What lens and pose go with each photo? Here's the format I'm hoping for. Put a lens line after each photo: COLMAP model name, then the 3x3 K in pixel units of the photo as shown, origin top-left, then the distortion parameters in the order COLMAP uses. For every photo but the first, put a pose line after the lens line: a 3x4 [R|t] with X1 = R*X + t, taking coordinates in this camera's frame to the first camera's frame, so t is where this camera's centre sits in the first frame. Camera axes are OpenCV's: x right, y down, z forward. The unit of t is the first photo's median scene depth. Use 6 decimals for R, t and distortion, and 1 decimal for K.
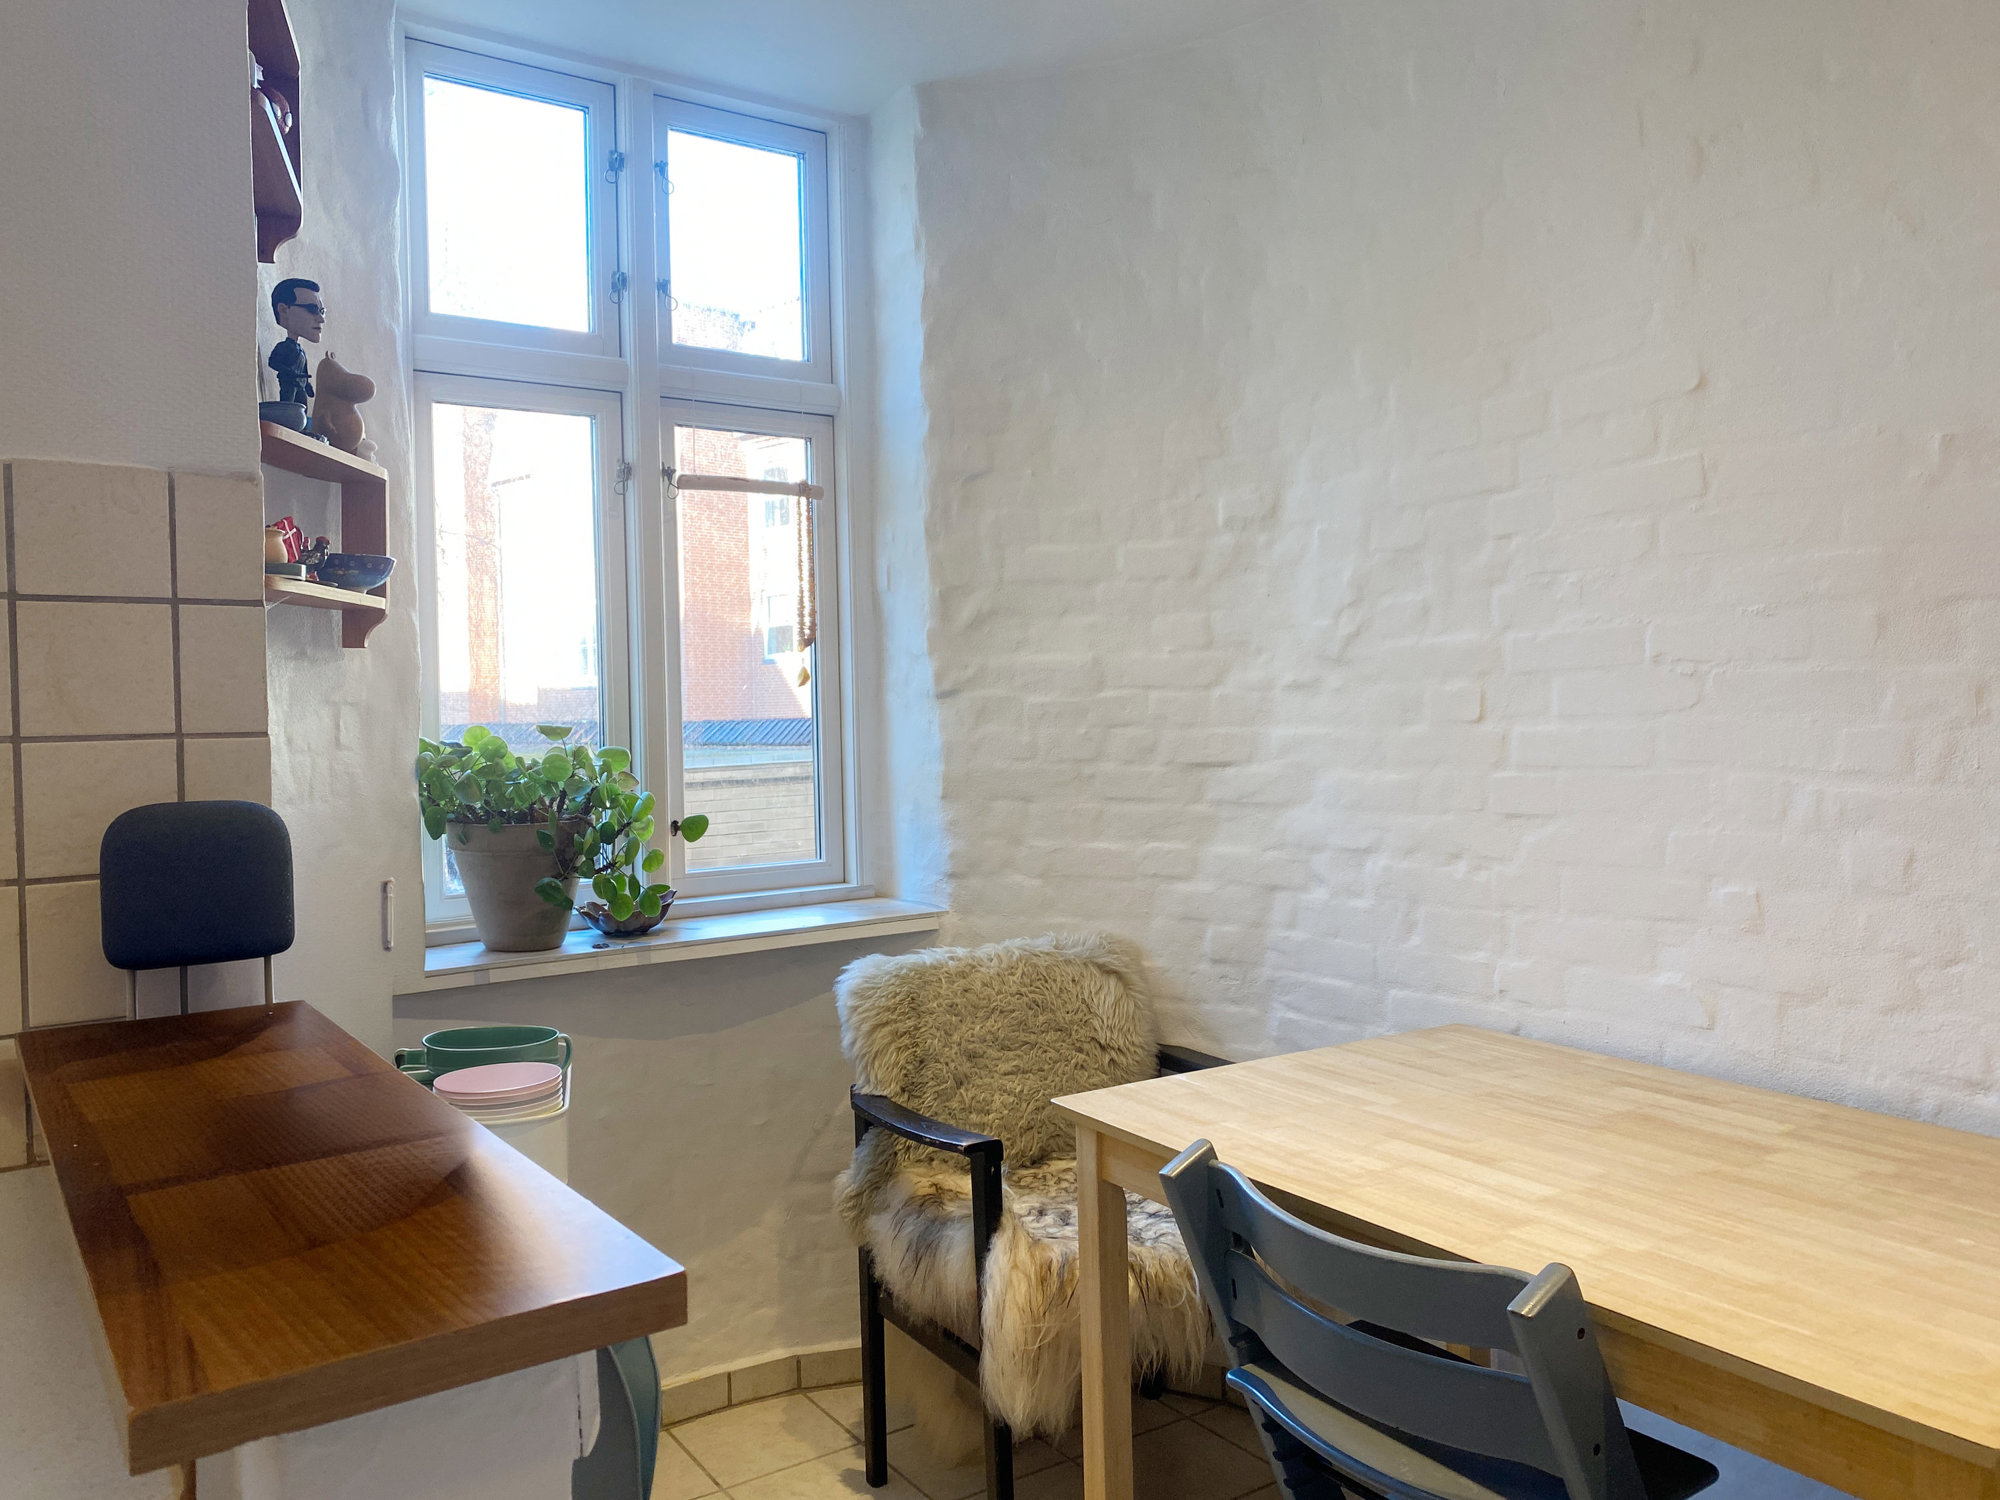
lens RADIAL K [[1484.8, 0, 992.6], [0, 1484.8, 738.4], [0, 0, 1]] dist [0.041896, -0.055567]
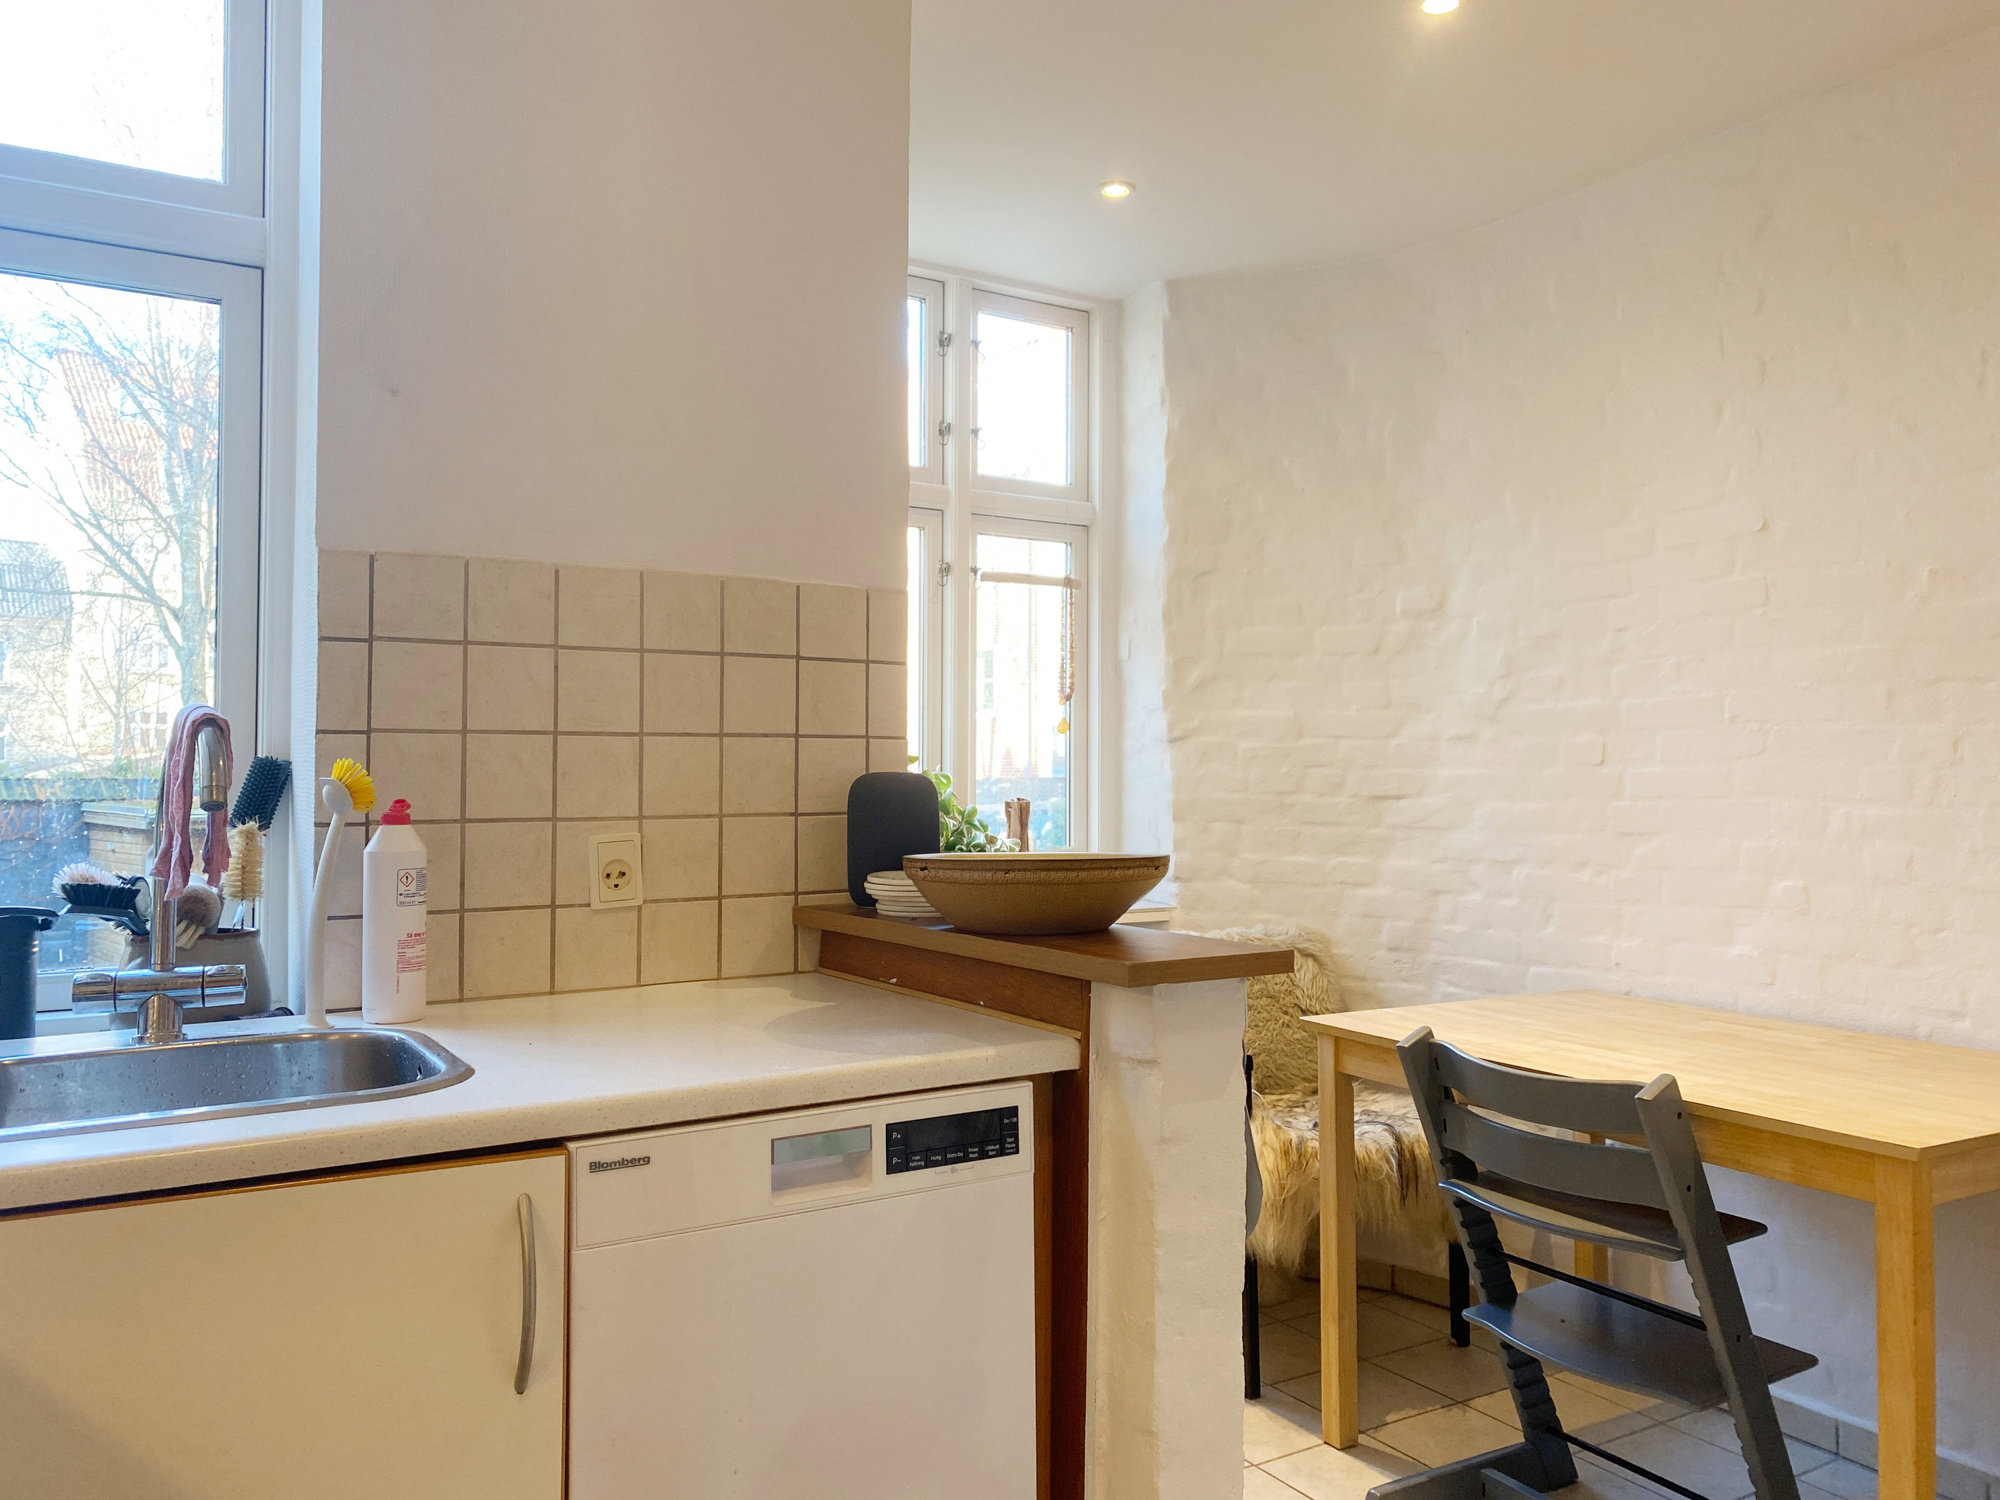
lens RADIAL K [[1484.8, 0, 1005.2], [0, 1484.8, 732.3], [0, 0, 1]] dist [0.041896, -0.055567]
pose [[0.998743, 0.020715, -0.045632, -0.156402], [-0.022936, 0.998550, -0.048694, 0.038393], [0.044557, 0.049679, 0.997771, -0.386923]]
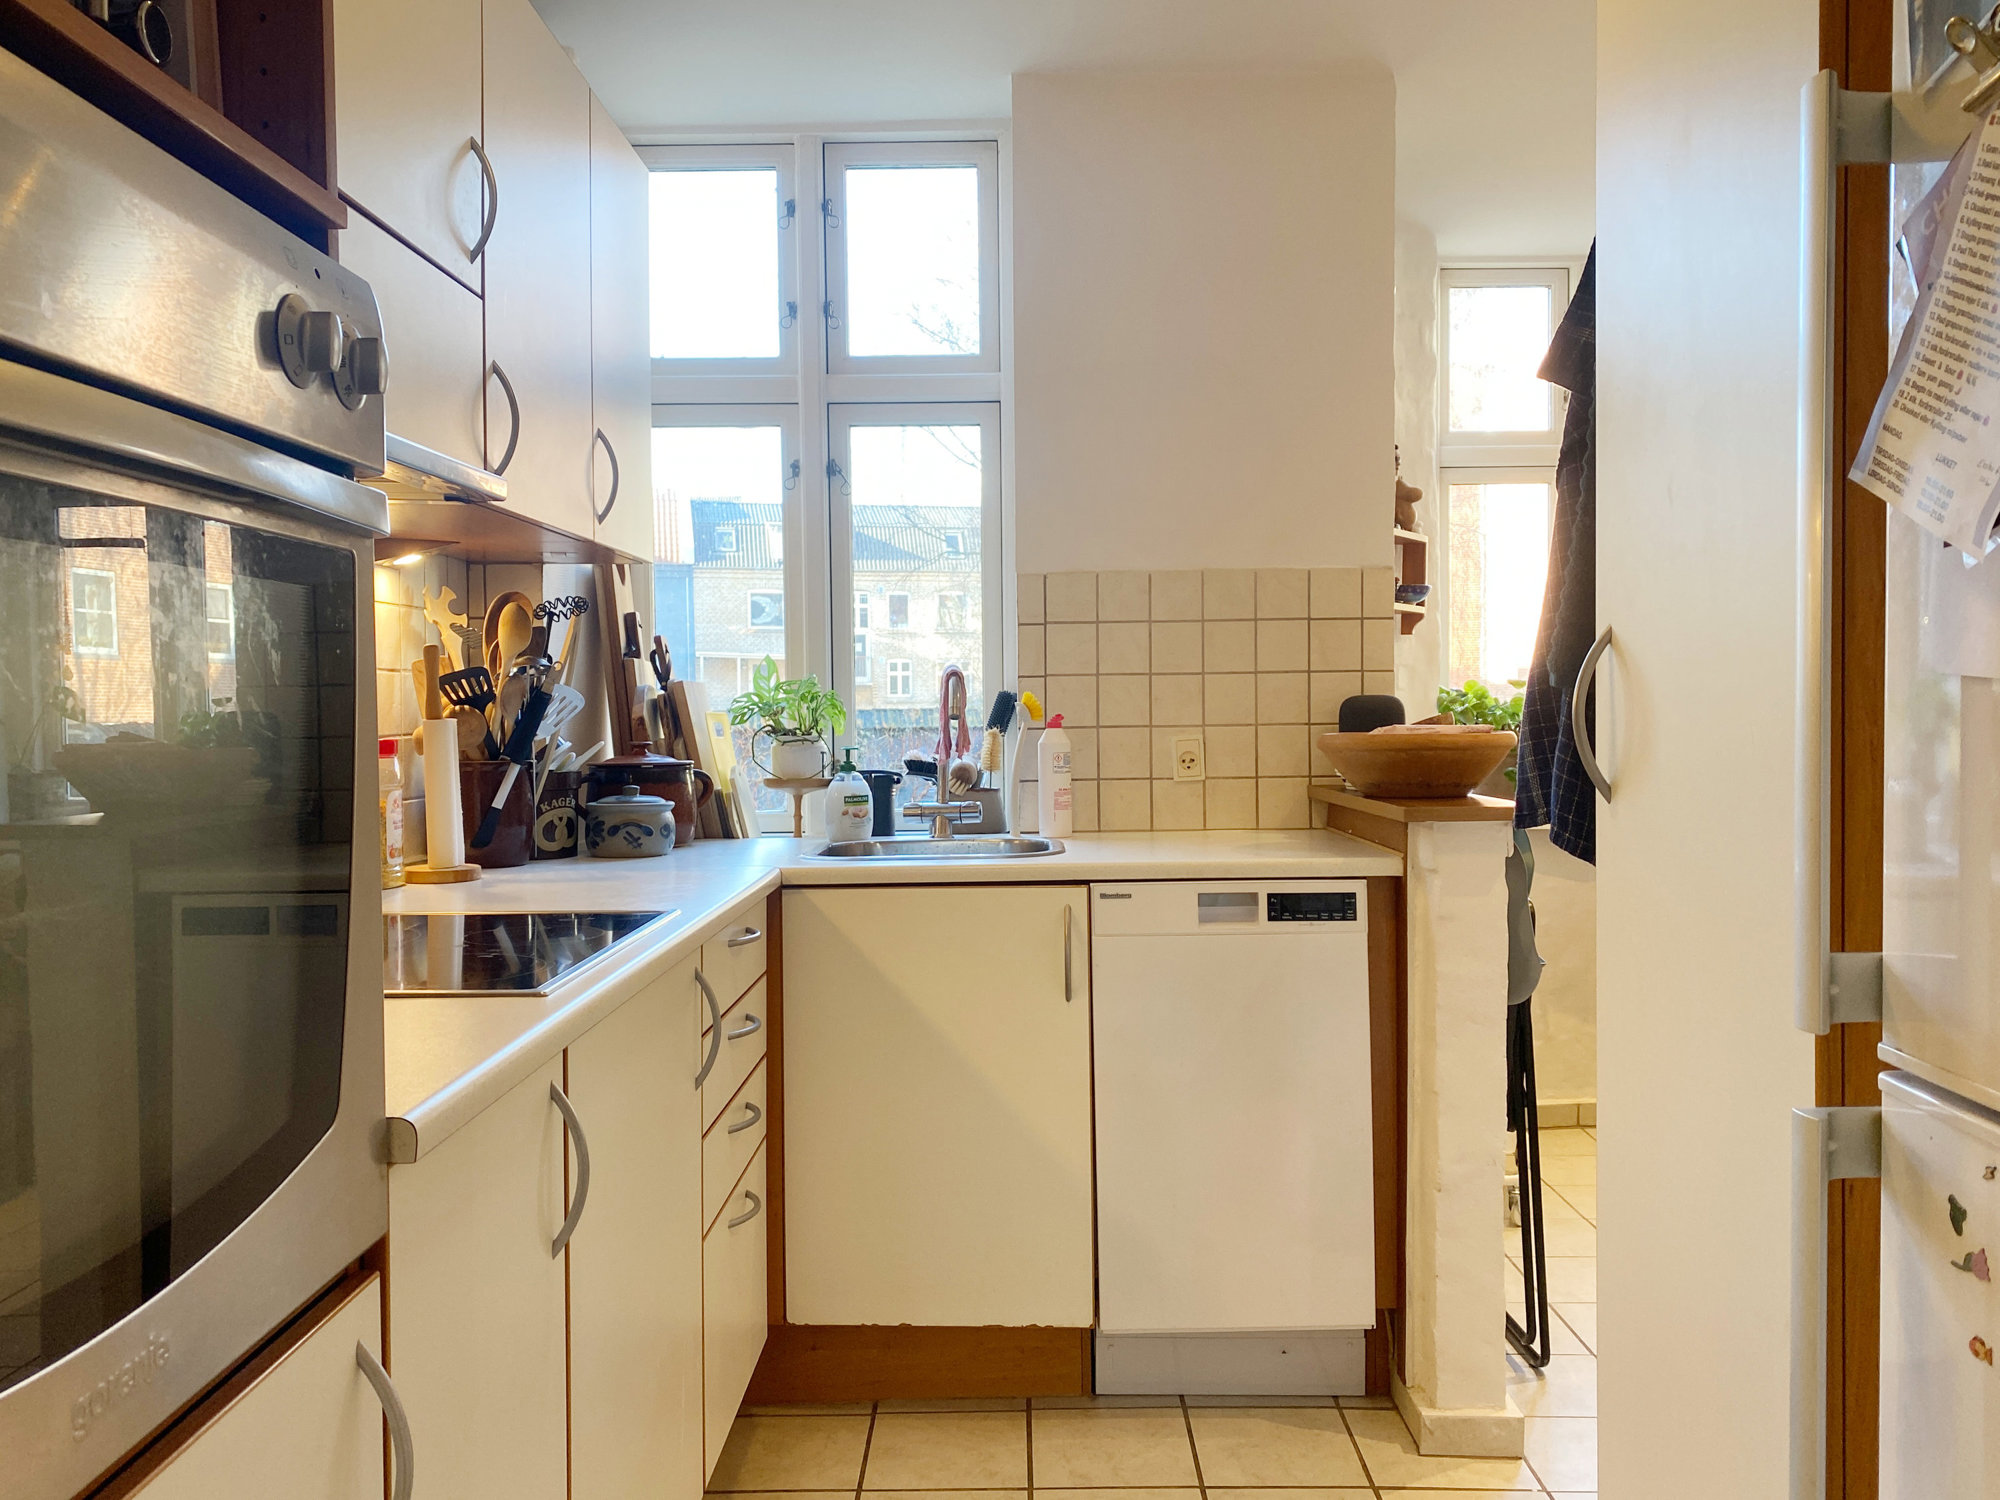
lens RADIAL K [[1564.3, 0, 1001.6], [0, 1564.3, 730.5], [0, 0, 1]] dist [0.067702, -0.000103]
pose [[0.817247, 0.020690, -0.575916, 0.262748], [-0.018284, 0.999783, 0.009972, 0.043941], [0.575998, 0.002381, 0.817448, -0.811637]]
